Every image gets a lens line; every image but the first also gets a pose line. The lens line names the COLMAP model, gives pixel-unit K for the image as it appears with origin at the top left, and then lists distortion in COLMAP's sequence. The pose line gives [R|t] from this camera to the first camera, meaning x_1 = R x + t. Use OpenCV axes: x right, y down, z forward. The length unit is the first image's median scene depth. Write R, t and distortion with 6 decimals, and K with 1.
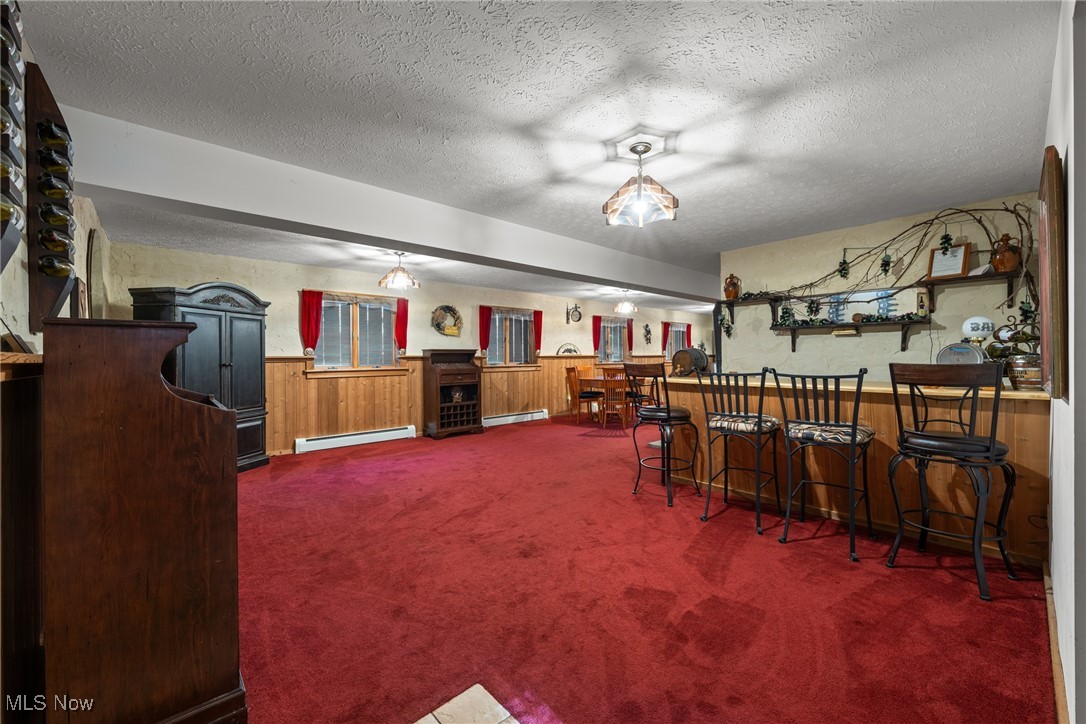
lens RADIAL K [[435.9, 0, 543.0], [0, 435.9, 362.0], [0, 0, 1]] dist [0.000431, -0.000003]
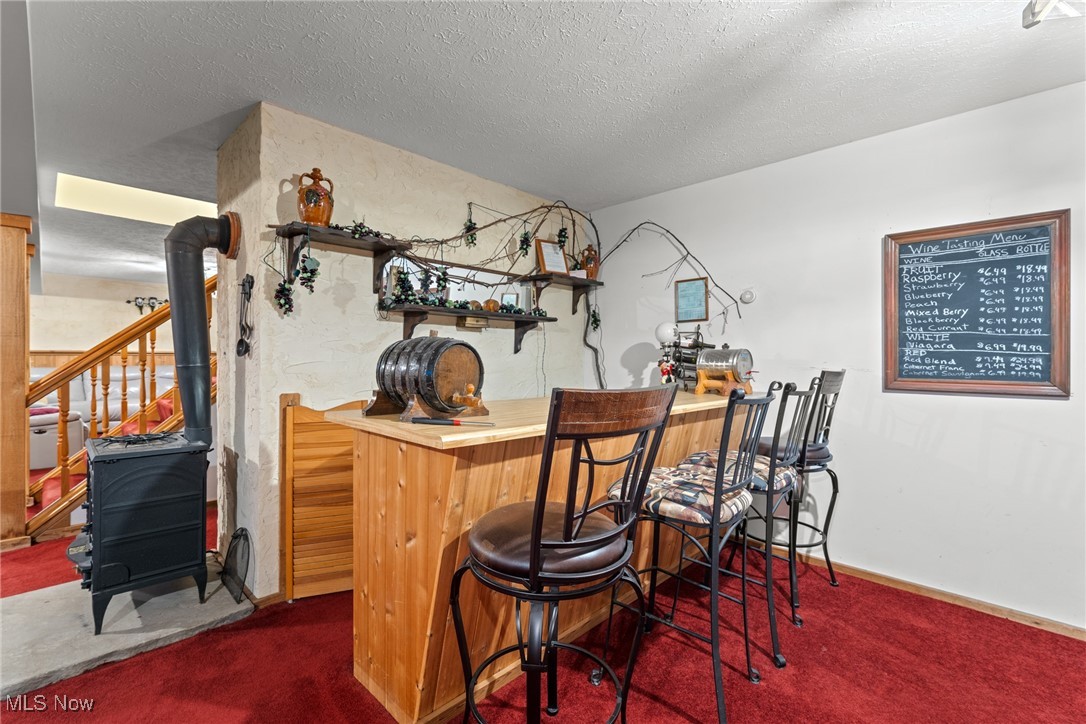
lens RADIAL K [[482.6, 0, 543.0], [0, 482.6, 362.0], [0, 0, 1]] dist [0.000024, -0.000418]
pose [[-0.060287, -0.004048, 0.998173, -0.070169], [0.002350, 0.999988, 0.004197, -0.011658], [-0.998178, 0.002599, -0.060277, 0.891637]]
